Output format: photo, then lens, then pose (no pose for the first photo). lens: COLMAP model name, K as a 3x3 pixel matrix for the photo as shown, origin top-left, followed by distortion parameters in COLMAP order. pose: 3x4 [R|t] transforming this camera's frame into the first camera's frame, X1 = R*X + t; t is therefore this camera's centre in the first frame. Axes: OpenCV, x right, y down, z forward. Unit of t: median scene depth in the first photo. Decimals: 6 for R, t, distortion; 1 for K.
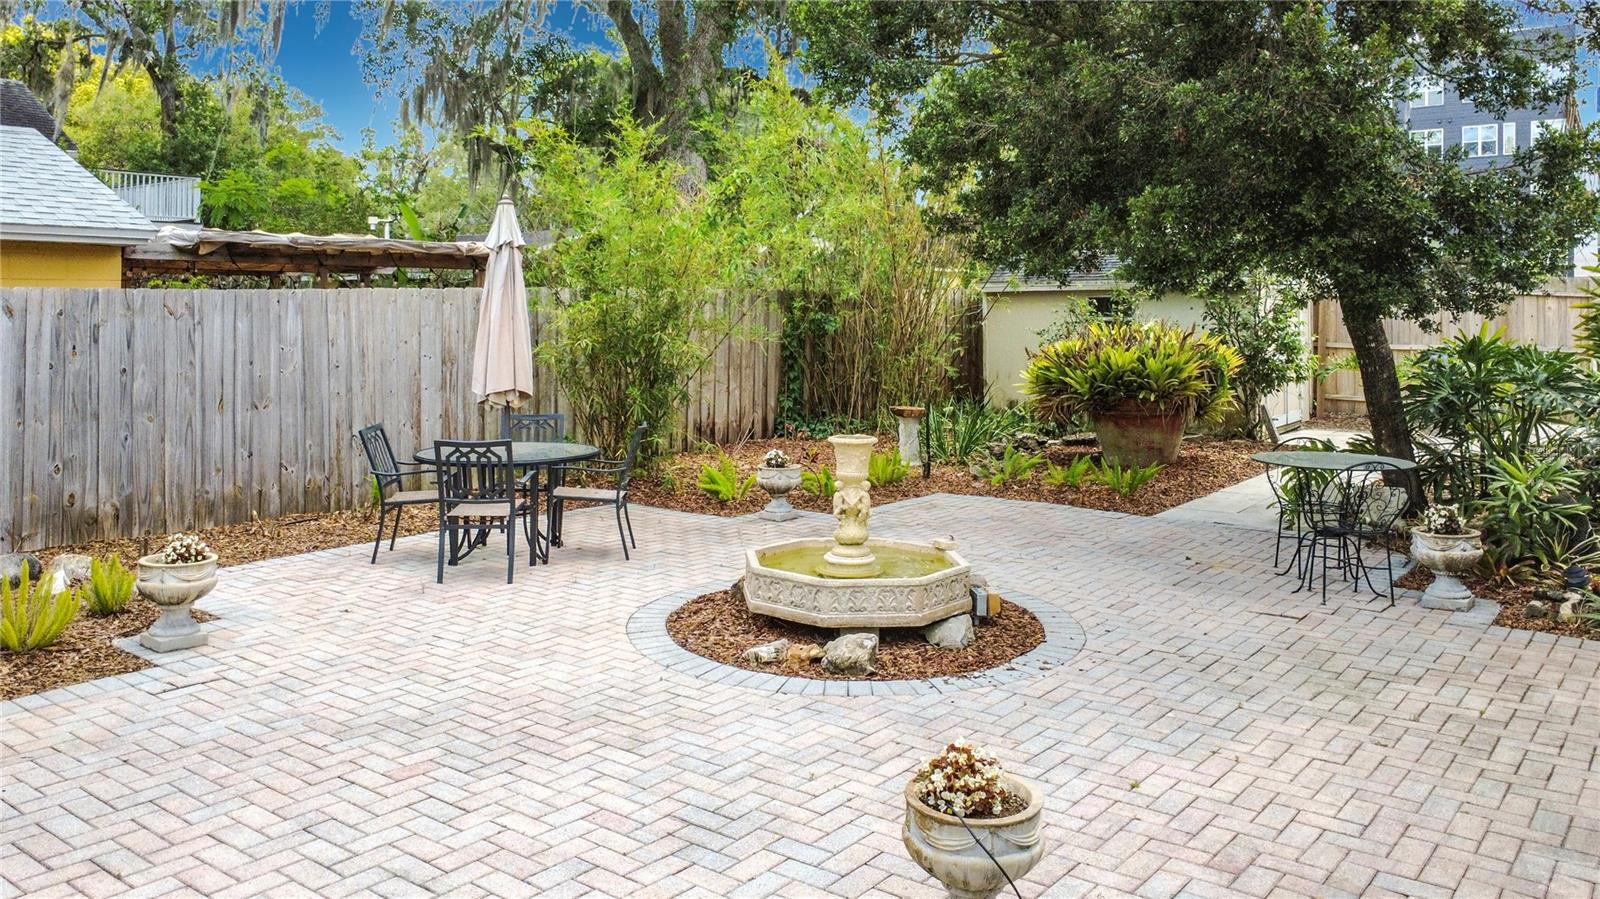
lens RADIAL K [[1198.6, 0, 802.8], [0, 1198.6, 327.8], [0, 0, 1]] dist [0.001194, -0.004817]
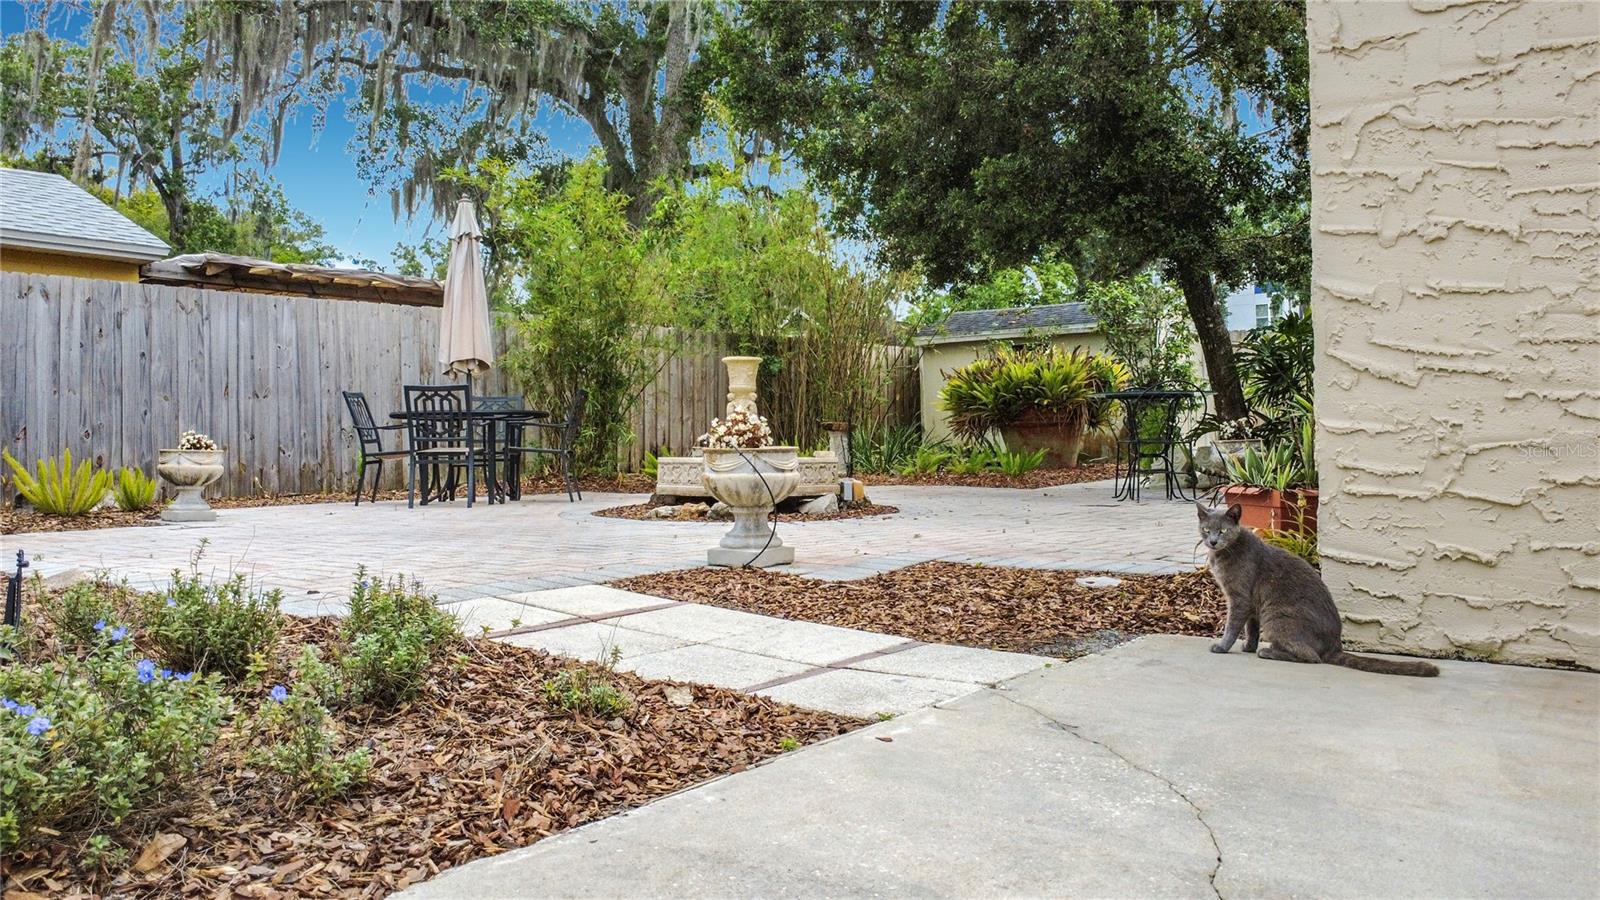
lens RADIAL K [[1159.4, 0, 800.0], [0, 1159.4, 450.0], [0, 0, 1]] dist [-0.000986, -0.000081]
pose [[0.999898, -0.013222, 0.005453, 0.059582], [0.013239, 0.999907, -0.003141, 0.121558], [-0.005411, 0.003212, 0.999980, -0.118654]]
